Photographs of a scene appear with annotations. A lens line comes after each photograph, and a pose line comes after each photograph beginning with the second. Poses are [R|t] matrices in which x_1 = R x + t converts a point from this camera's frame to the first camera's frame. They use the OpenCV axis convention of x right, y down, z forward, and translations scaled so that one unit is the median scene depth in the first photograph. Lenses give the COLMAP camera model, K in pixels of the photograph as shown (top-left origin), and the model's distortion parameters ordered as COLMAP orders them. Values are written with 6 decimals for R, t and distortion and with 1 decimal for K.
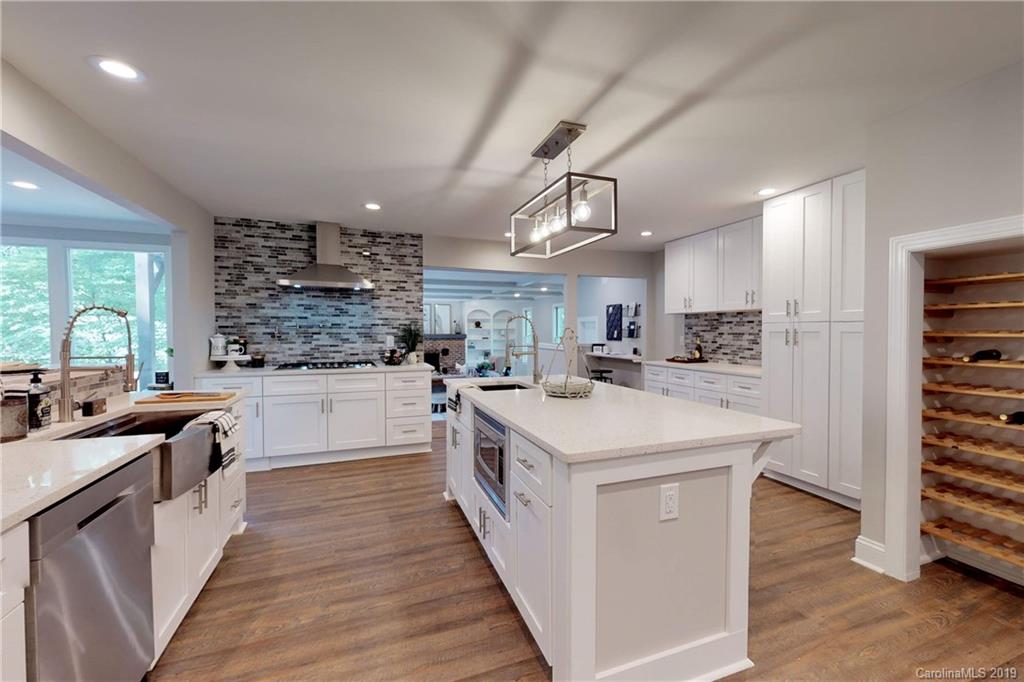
lens RADIAL K [[442.6, 0, 543.8], [0, 442.6, 343.2], [0, 0, 1]] dist [-0.000133, -0.000145]
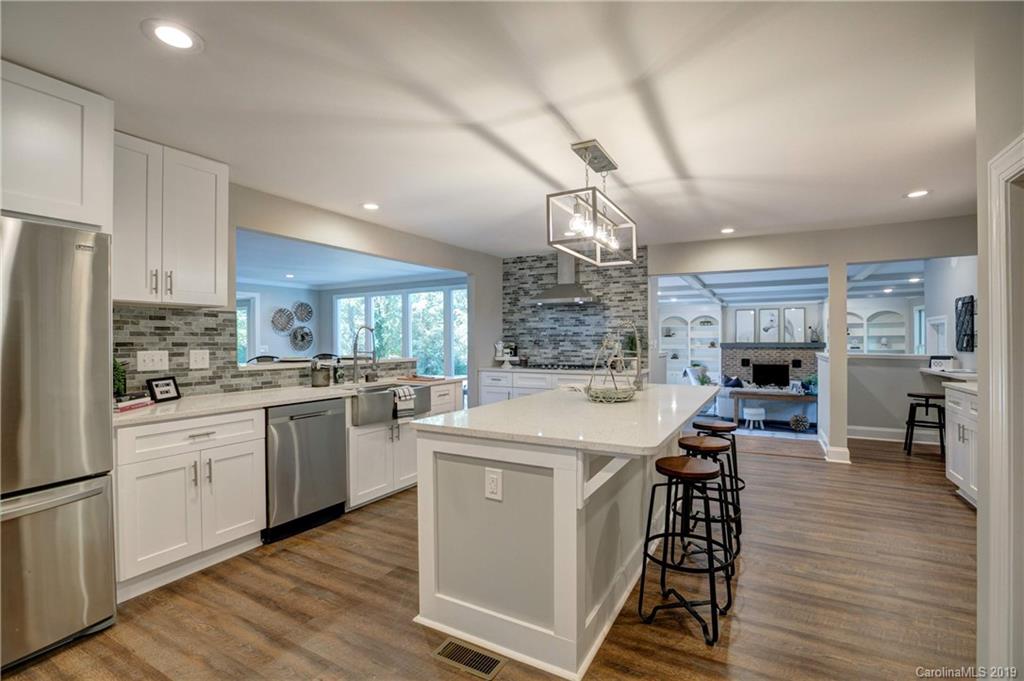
lens RADIAL K [[465.1, 0, 512.0], [0, 465.1, 340.5], [0, 0, 1]] dist [-0.045513, 0.000132]
pose [[0.622875, -0.002951, -0.782316, 0.414247], [-0.017330, 0.999695, -0.017568, 0.002147], [0.782129, 0.024501, 0.622634, 0.092733]]
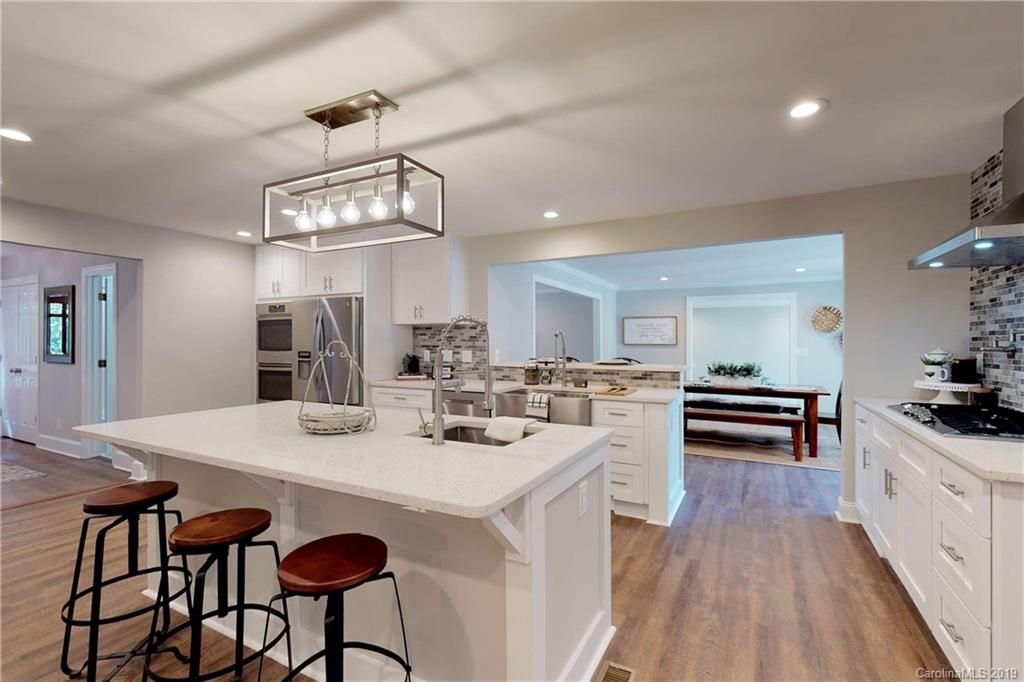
lens RADIAL K [[442.6, 0, 543.8], [0, 442.6, 343.2], [0, 0, 1]] dist [-0.000133, -0.000145]
pose [[-0.743293, -0.001785, -0.668964, 0.166933], [-0.021269, 0.999554, 0.020965, -0.029091], [0.668628, 0.029811, -0.742999, 1.006055]]
